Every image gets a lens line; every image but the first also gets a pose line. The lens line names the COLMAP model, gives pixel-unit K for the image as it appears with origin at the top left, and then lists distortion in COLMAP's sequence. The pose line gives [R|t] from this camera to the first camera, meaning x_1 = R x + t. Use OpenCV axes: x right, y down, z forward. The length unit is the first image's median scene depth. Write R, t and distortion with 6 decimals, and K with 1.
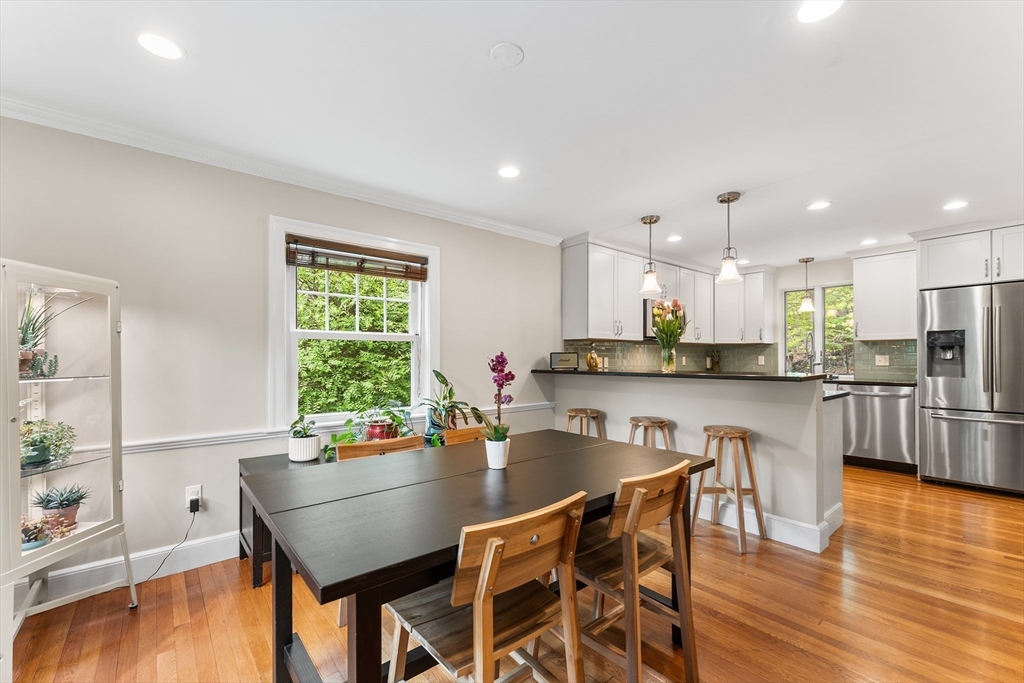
lens RADIAL K [[423.4, 0, 515.6], [0, 423.4, 358.8], [0, 0, 1]] dist [-0.001866, -0.001479]
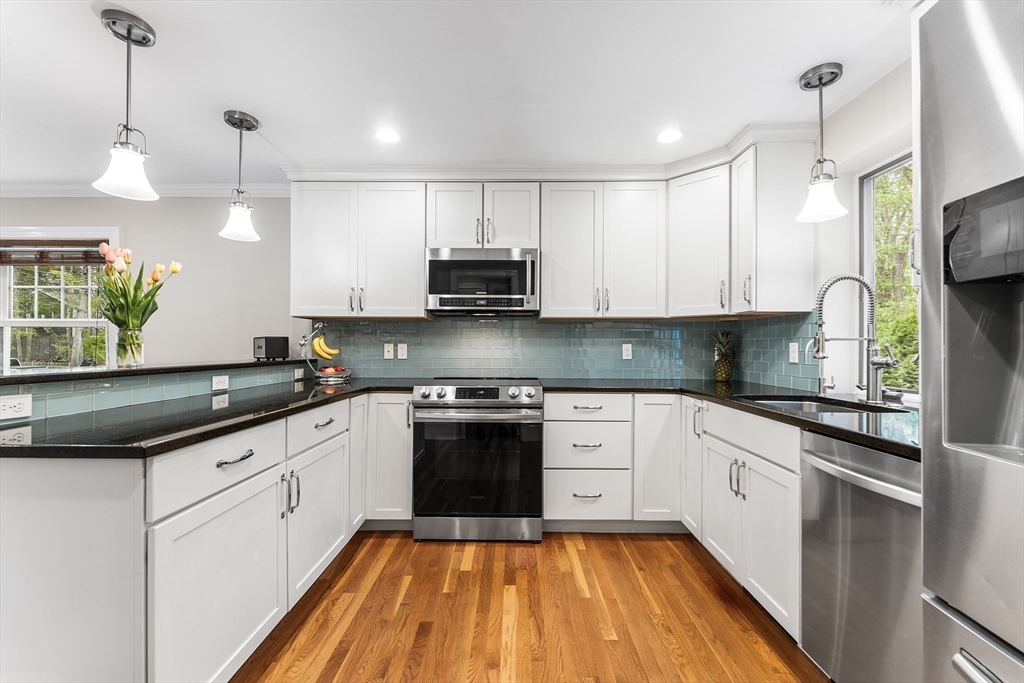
lens RADIAL K [[423.4, 0, 507.7], [0, 423.4, 346.7], [0, 0, 1]] dist [-0.001866, -0.001479]
pose [[0.762131, 0.006373, -0.647392, 0.931136], [-0.006333, 0.999977, 0.002389, -0.002089], [0.647392, 0.002279, 0.762154, 0.715744]]
